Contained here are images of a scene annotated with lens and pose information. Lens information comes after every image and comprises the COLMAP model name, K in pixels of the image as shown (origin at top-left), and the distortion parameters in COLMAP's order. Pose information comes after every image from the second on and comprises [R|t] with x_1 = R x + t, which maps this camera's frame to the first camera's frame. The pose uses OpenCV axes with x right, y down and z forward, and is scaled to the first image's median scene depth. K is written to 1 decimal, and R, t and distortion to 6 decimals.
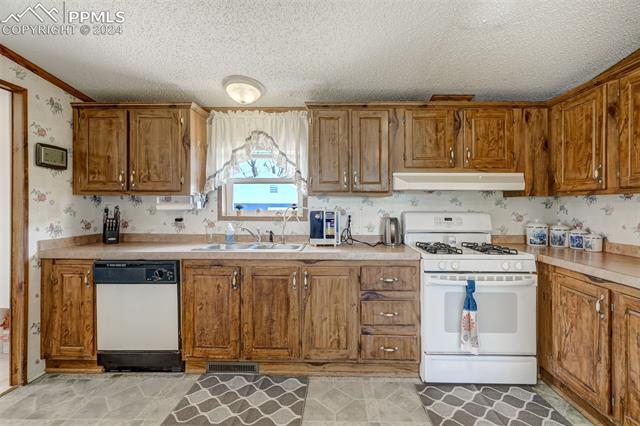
lens RADIAL K [[288.9, 0, 320.6], [0, 288.9, 207.6], [0, 0, 1]] dist [-0.000534, -0.000088]
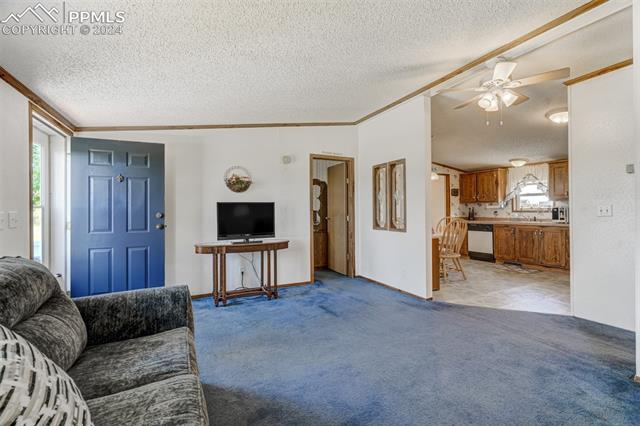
lens RADIAL K [[288.9, 0, 320.6], [0, 288.9, 207.6], [0, 0, 1]] dist [-0.000534, -0.000088]
pose [[0.467518, -0.015679, -0.883844, 1.204777], [-0.000206, 0.999841, -0.017846, 0.055711], [0.883983, 0.008525, 0.467440, -1.805831]]
